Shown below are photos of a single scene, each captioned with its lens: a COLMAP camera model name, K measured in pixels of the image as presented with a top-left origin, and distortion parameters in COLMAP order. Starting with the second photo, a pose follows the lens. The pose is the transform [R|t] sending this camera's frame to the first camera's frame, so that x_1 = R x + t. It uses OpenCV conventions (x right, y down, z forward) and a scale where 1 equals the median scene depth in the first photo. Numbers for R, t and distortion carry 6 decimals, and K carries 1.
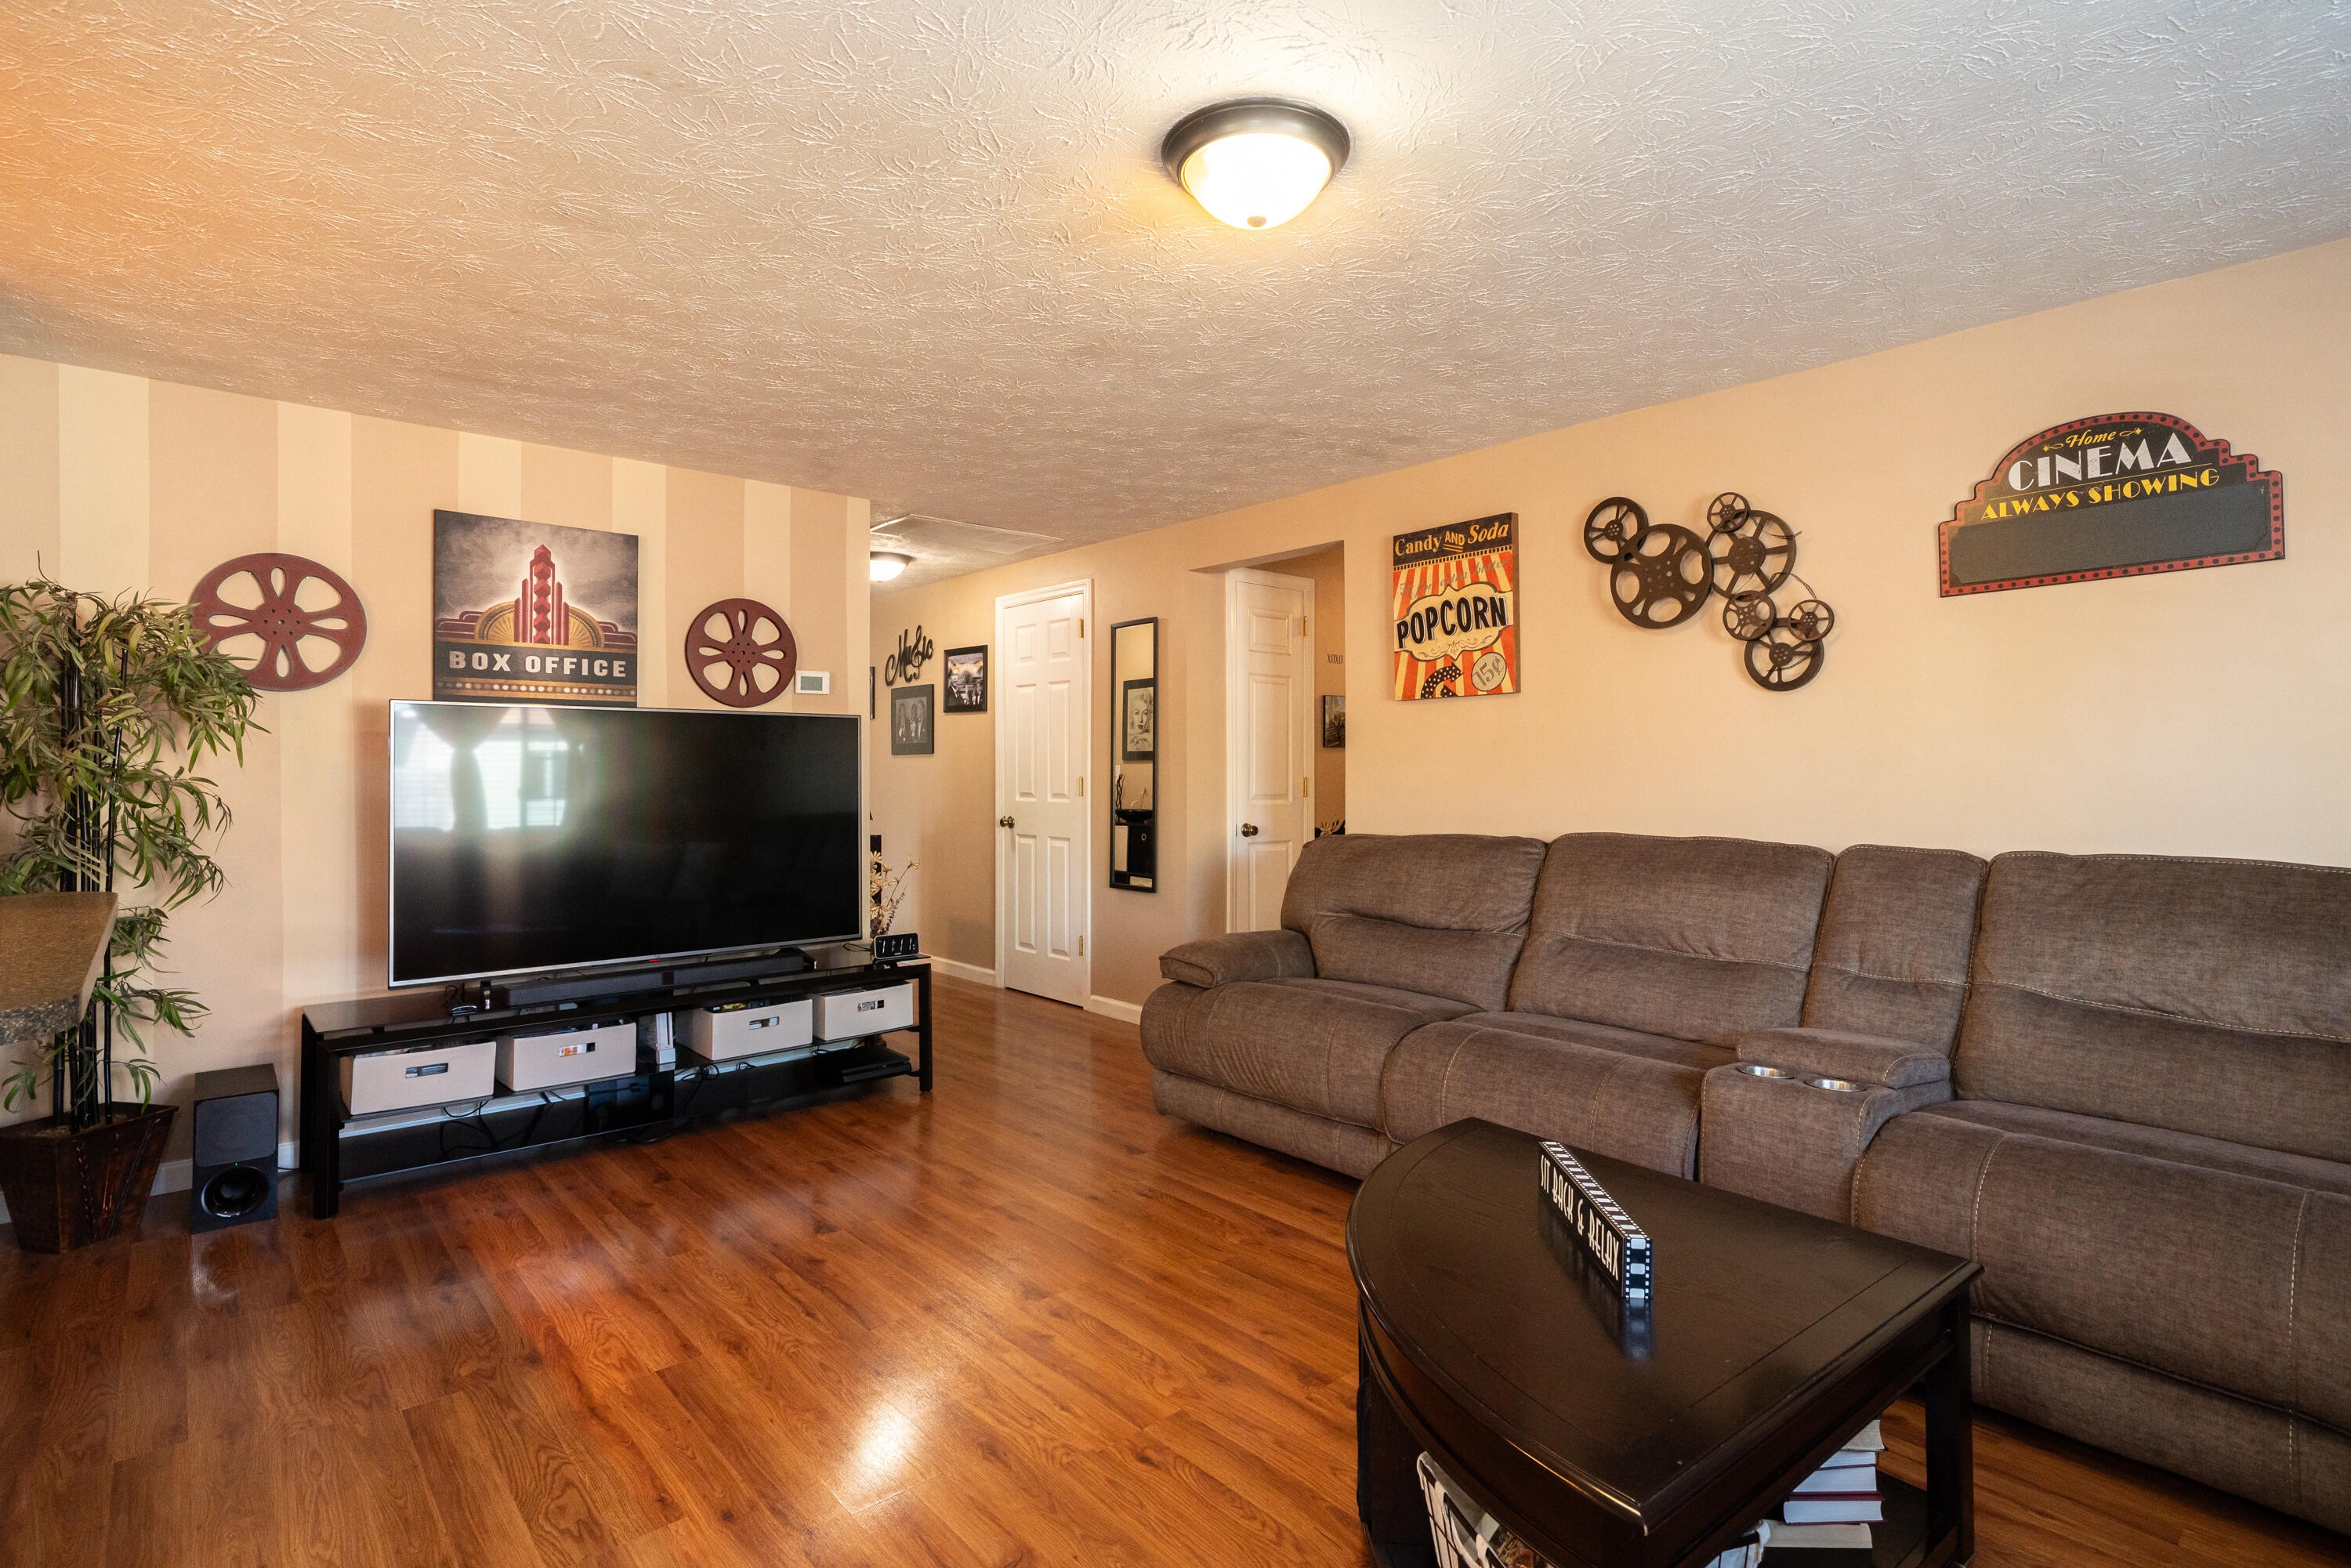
lens RADIAL K [[1129.8, 0, 1178.8], [0, 1129.8, 757.2], [0, 0, 1]] dist [0.002936, 0.000233]
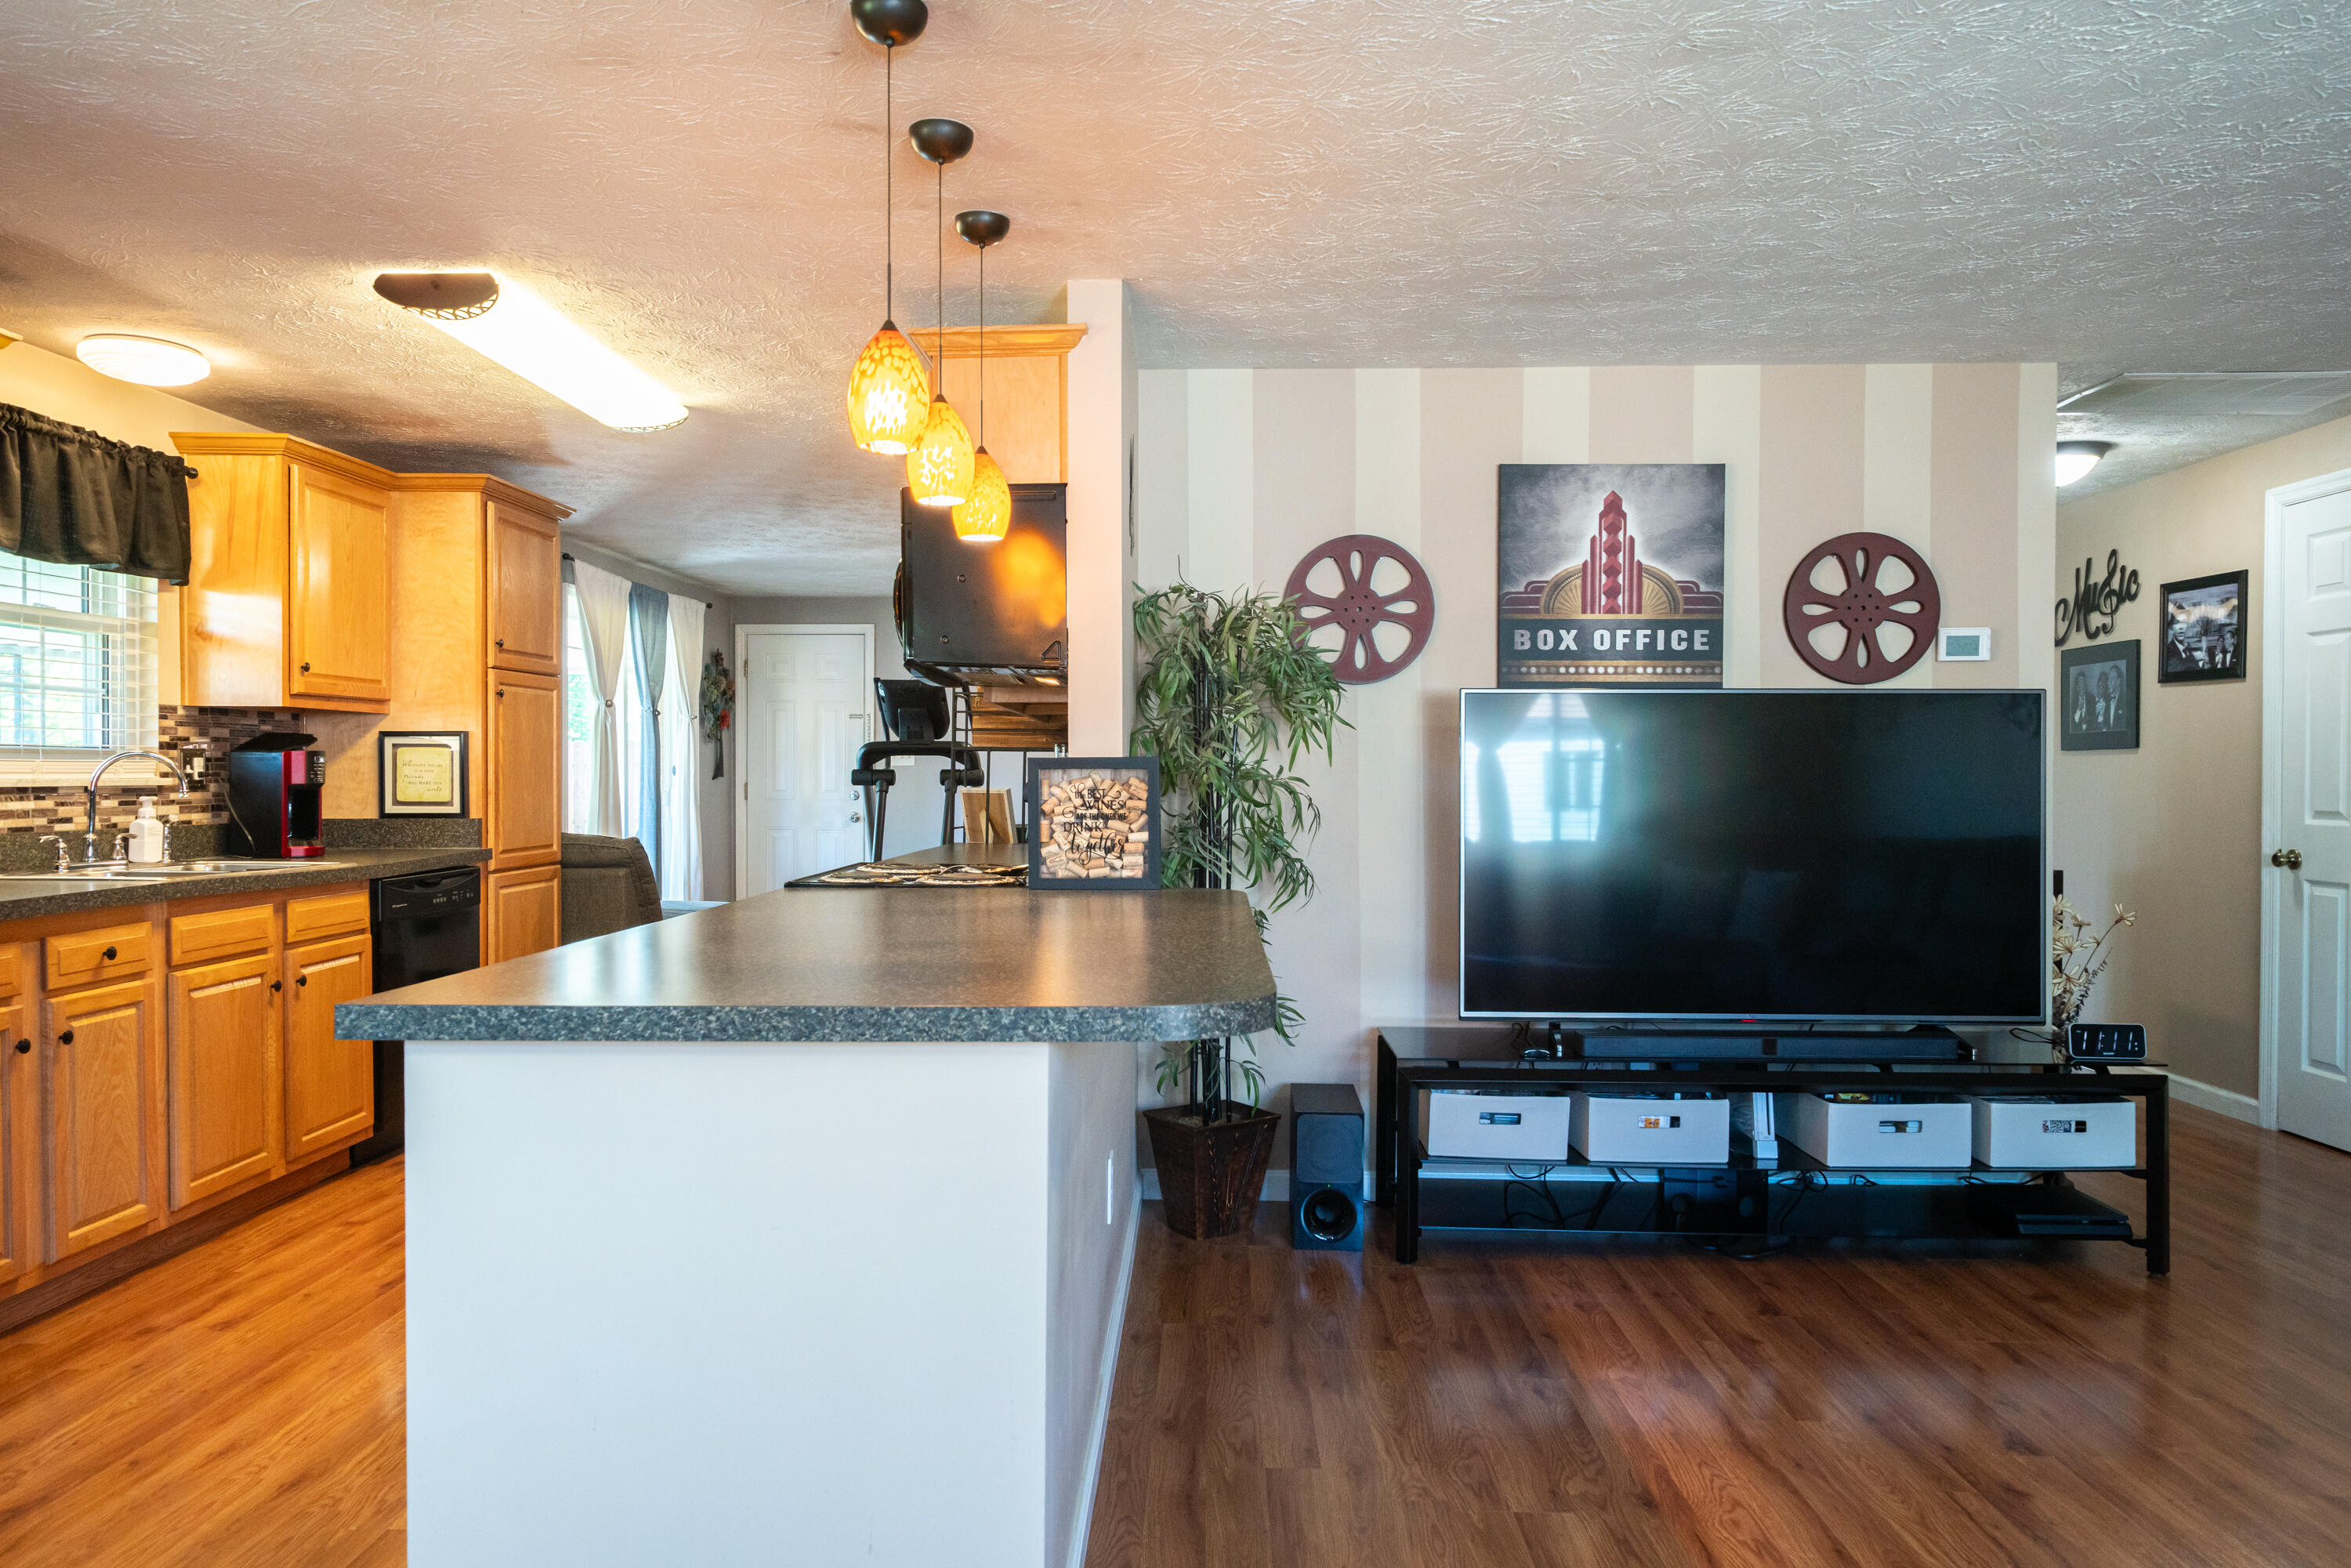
lens RADIAL K [[1507.1, 0, 1169.6], [0, 1507.1, 788.4], [0, 0, 1]] dist [0.003612, 0.000699]
pose [[0.727431, 0.008891, -0.686123, -0.058649], [0.004697, 0.999828, 0.017936, 0.003747], [0.686165, -0.016270, 0.727264, -0.001498]]
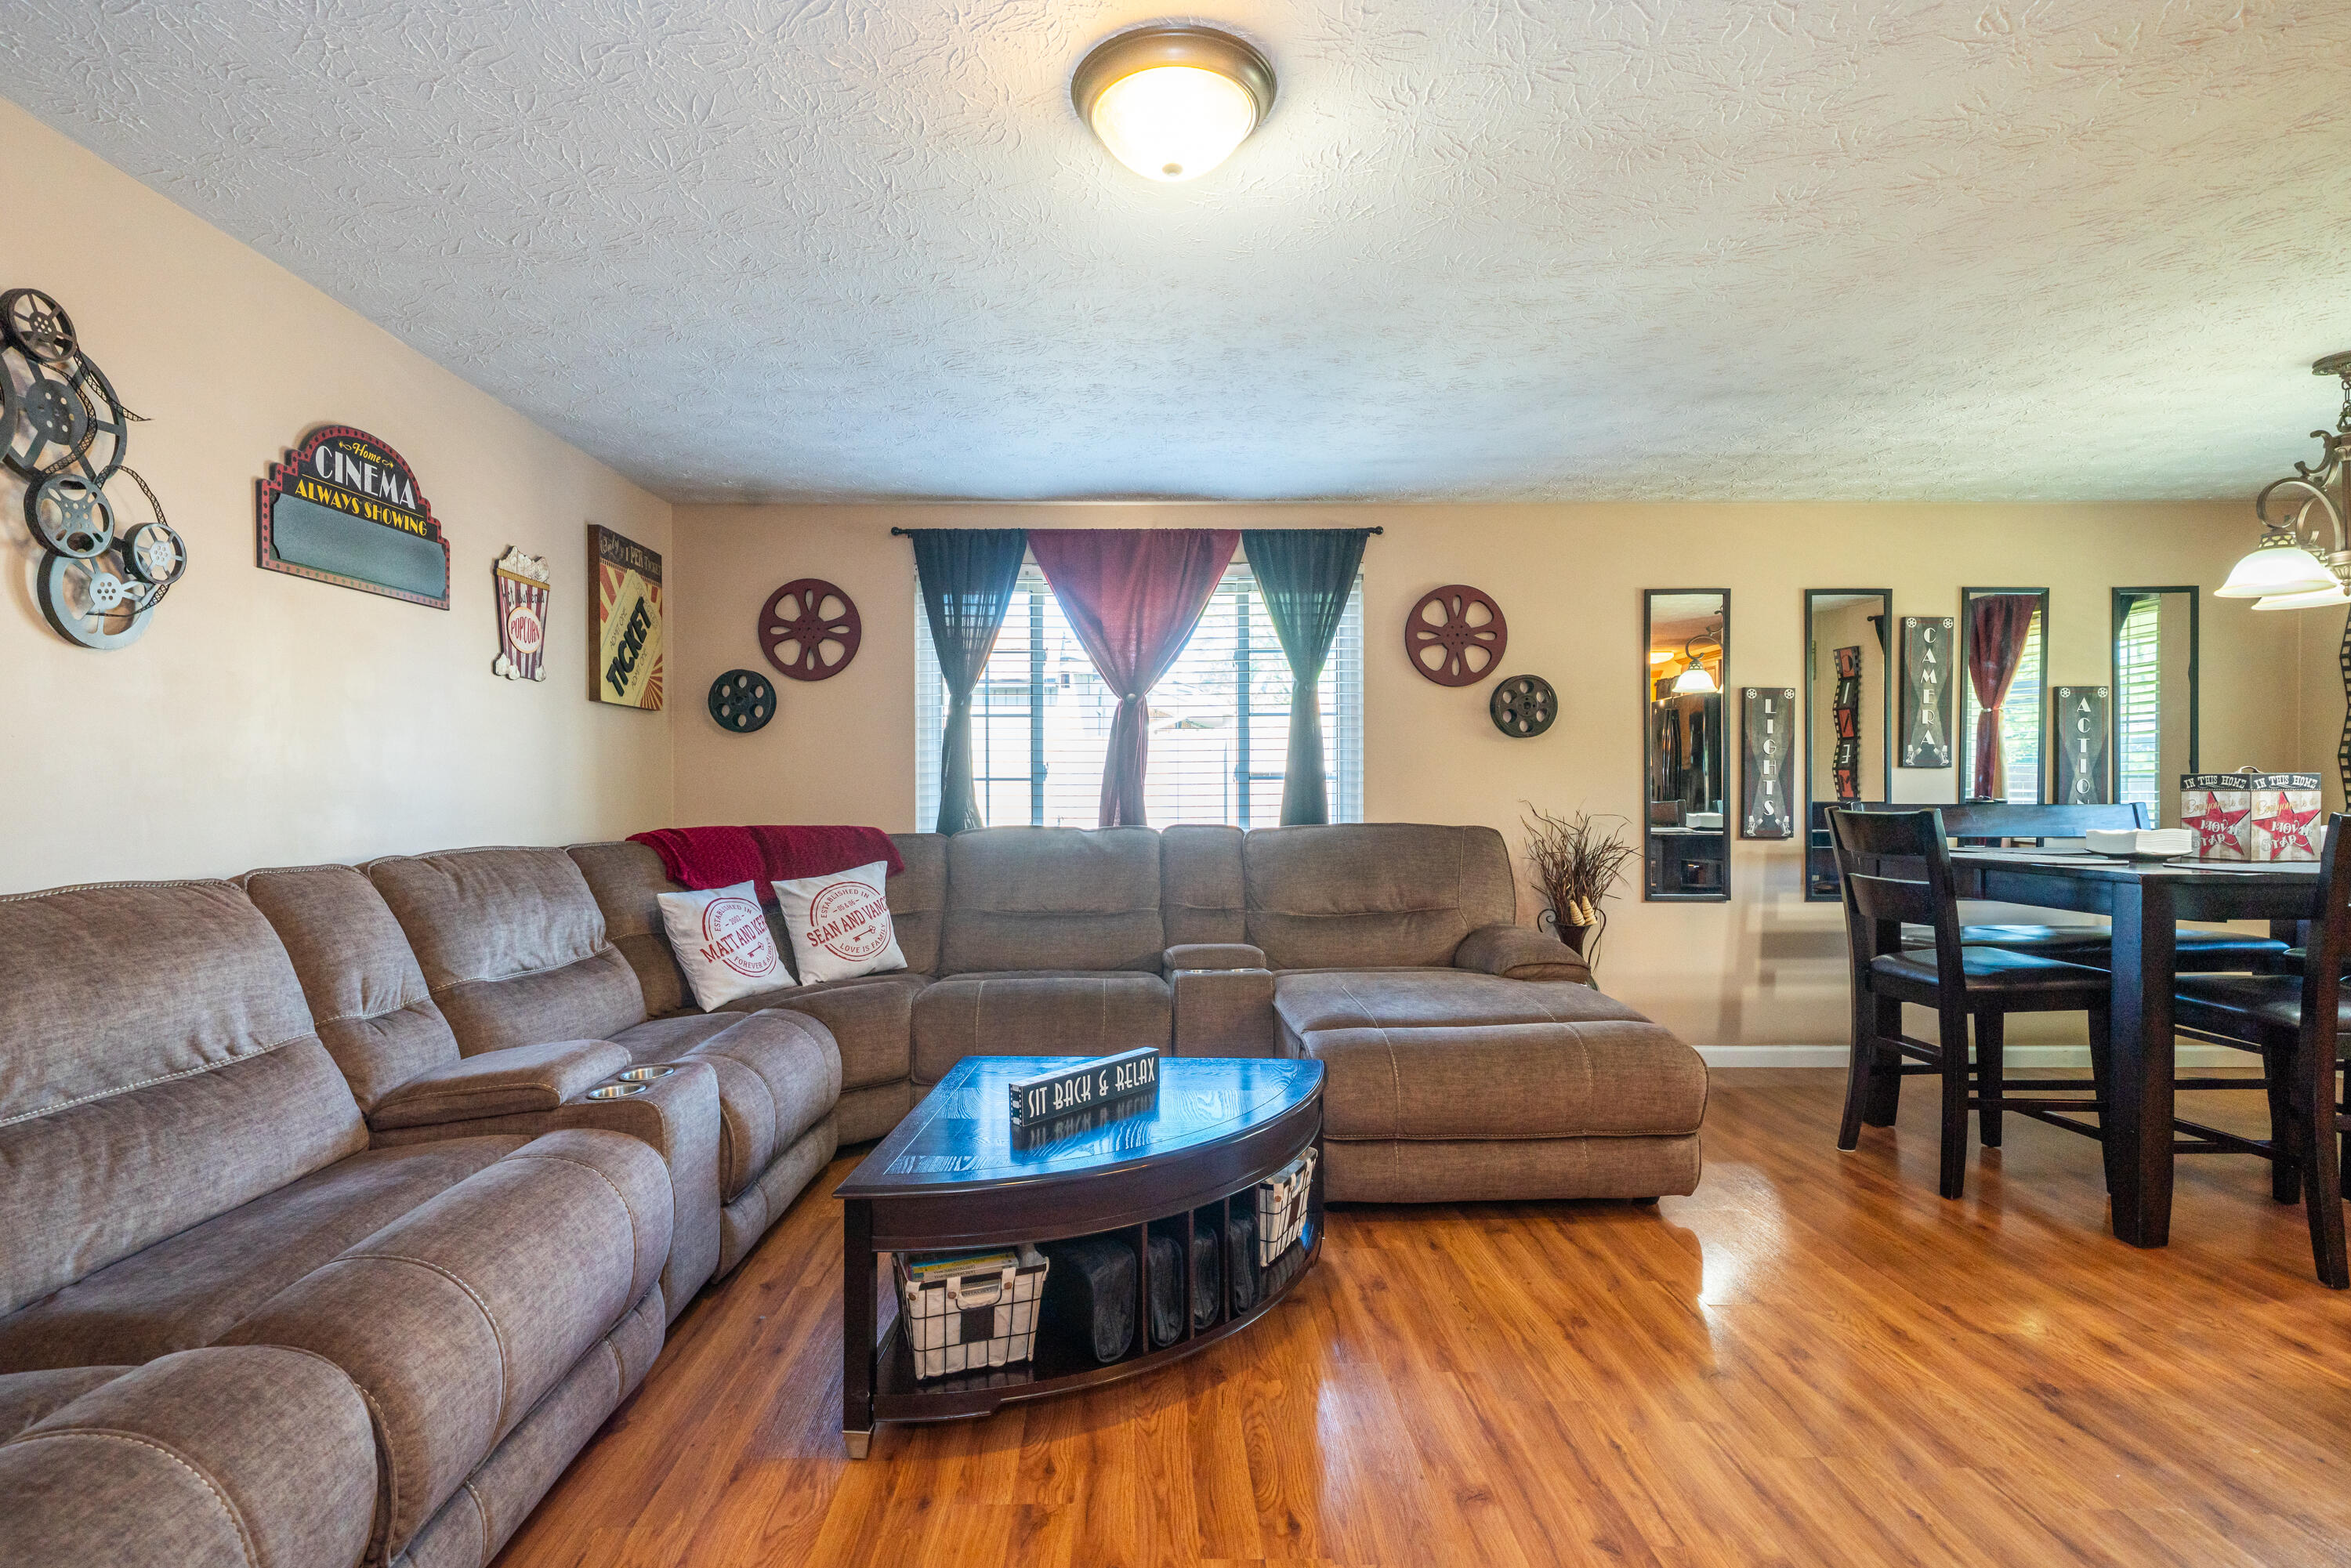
lens RADIAL K [[1098.4, 0, 1137.0], [0, 1098.4, 792.0], [0, 0, 1]] dist [0.001782, 0.000521]
pose [[-0.754261, 0.000080, 0.656575, -0.282125], [-0.002821, 0.999990, -0.003363, 0.020562], [-0.656569, -0.004388, -0.754253, 0.960650]]
